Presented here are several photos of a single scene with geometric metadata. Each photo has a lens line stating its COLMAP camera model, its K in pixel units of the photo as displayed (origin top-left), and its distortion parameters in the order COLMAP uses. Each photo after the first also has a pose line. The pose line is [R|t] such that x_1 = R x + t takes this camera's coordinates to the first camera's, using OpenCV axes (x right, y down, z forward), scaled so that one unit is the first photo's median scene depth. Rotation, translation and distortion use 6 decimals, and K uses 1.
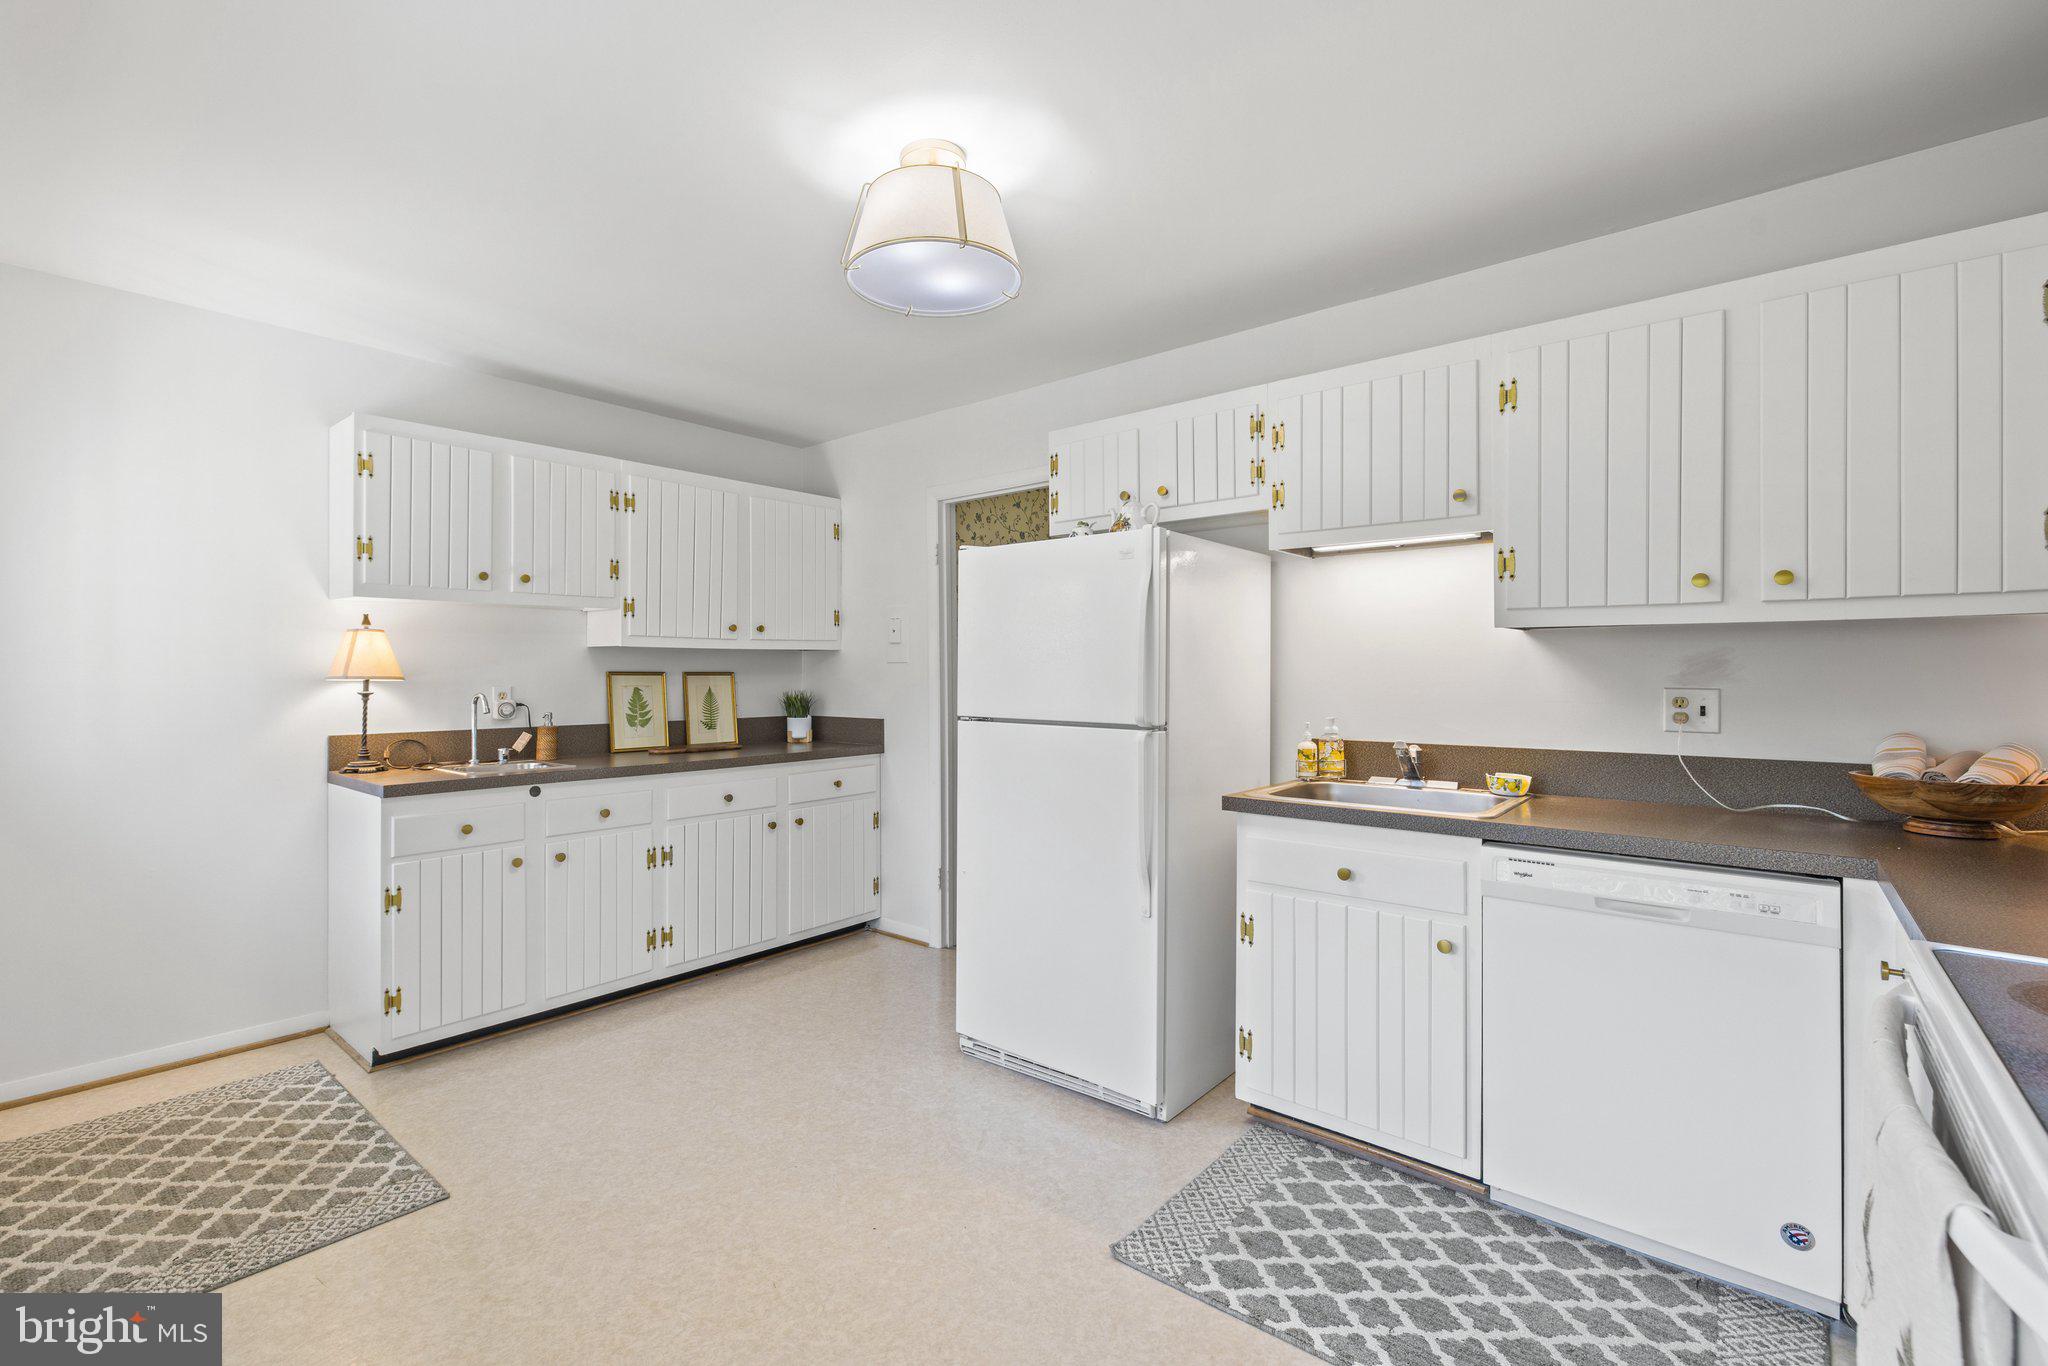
lens RADIAL K [[862.5, 0, 1005.5], [0, 862.5, 674.5], [0, 0, 1]] dist [0.001132, -0.000040]
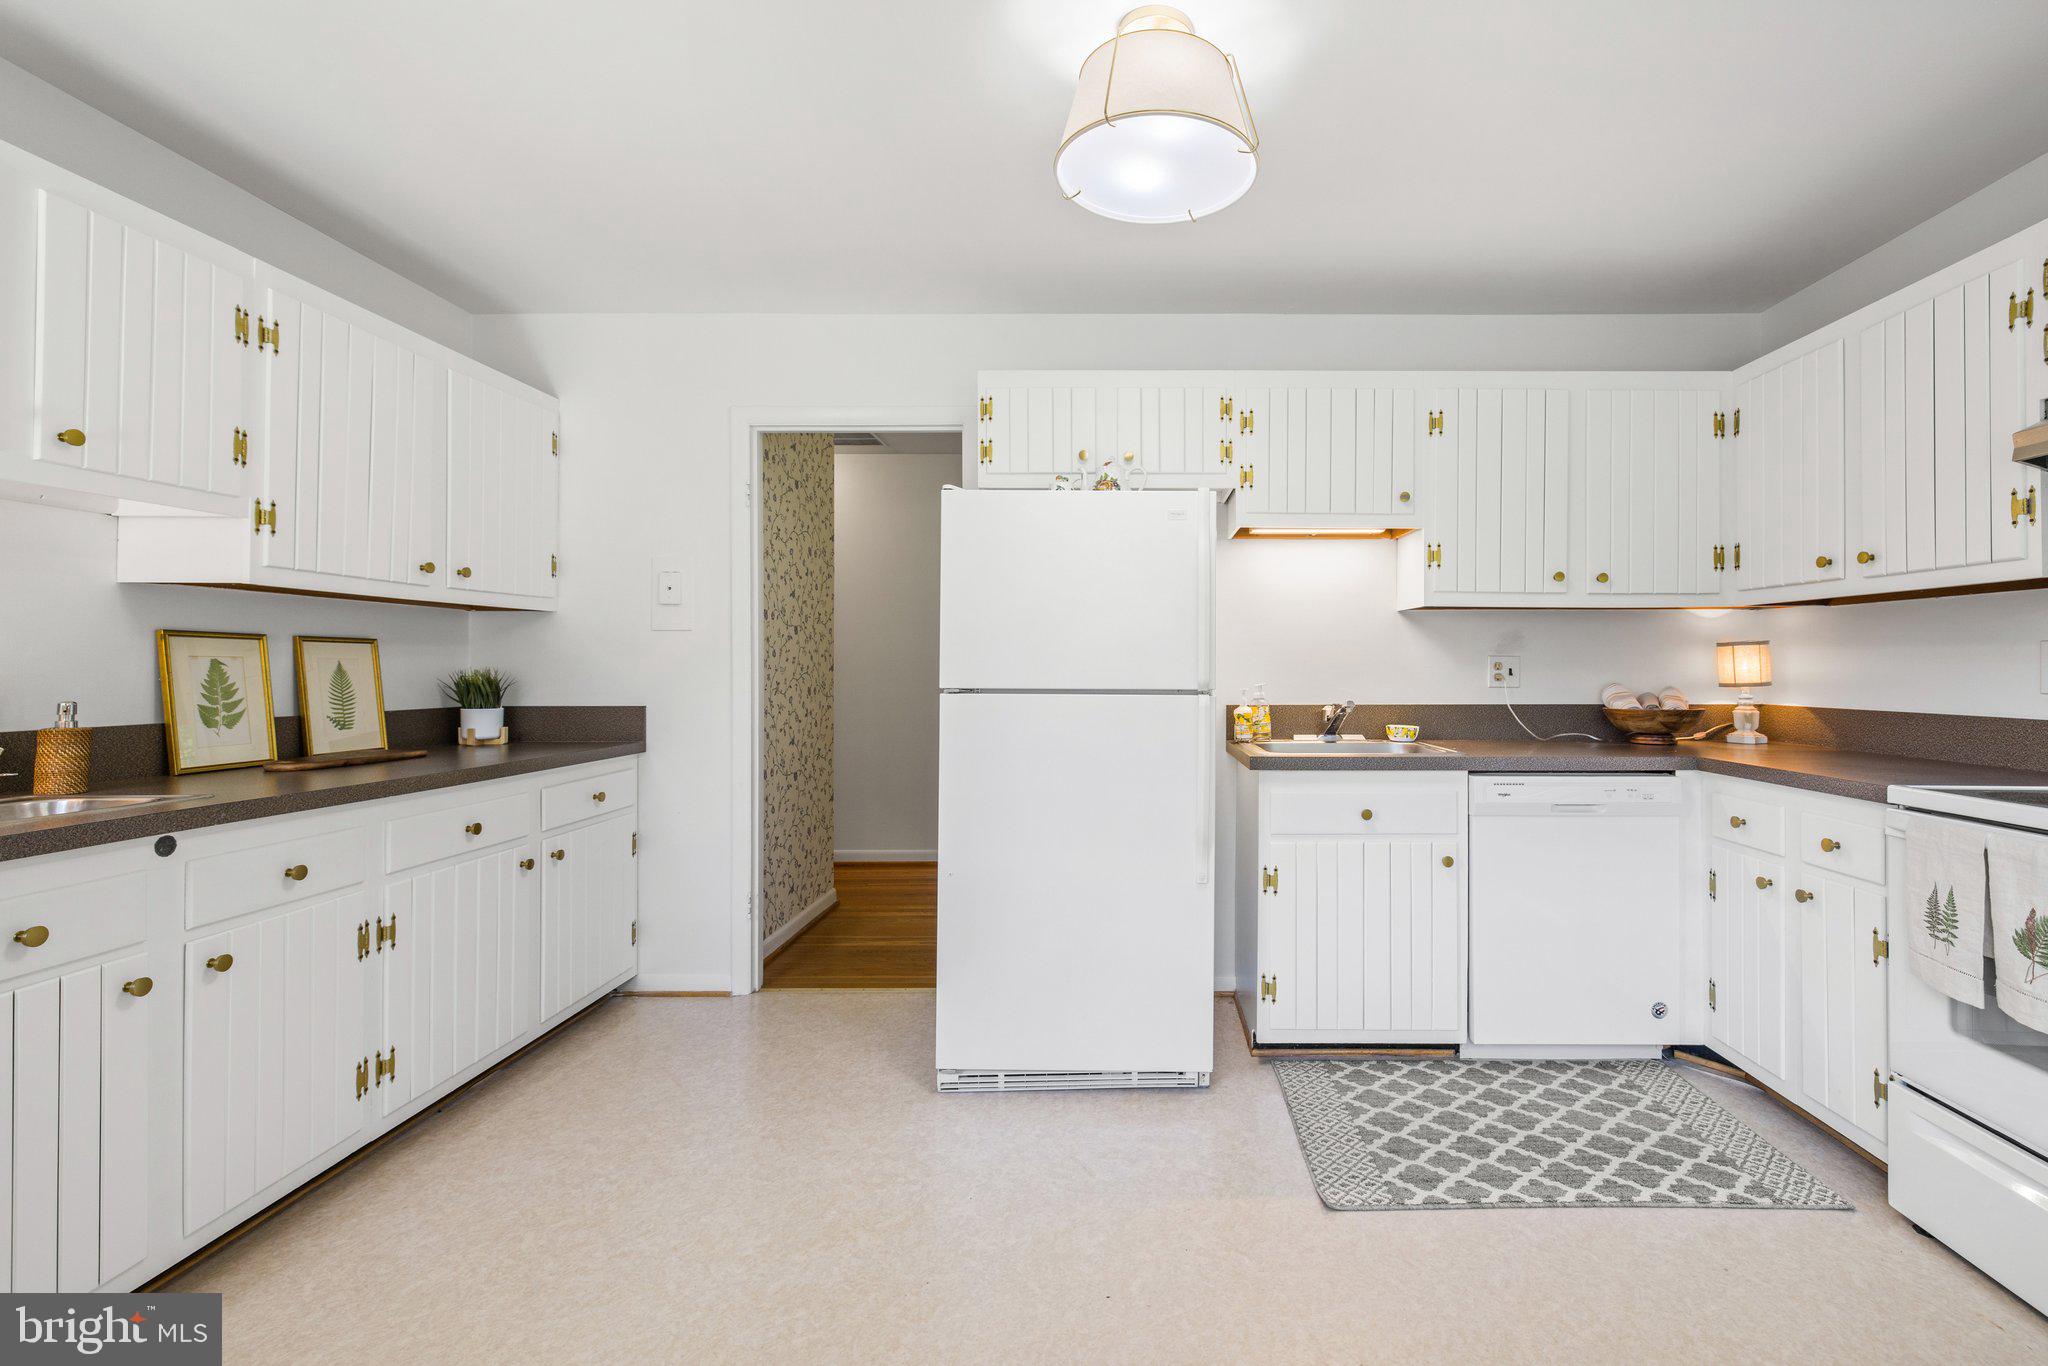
lens RADIAL K [[900.7, 0, 1024.0], [0, 900.7, 670.5], [0, 0, 1]] dist [-0.001438, -0.000430]
pose [[0.773525, 0.002976, 0.633759, -0.598975], [-0.000071, 0.999989, -0.004609, 0.038441], [-0.633766, 0.003520, 0.773517, 0.303858]]
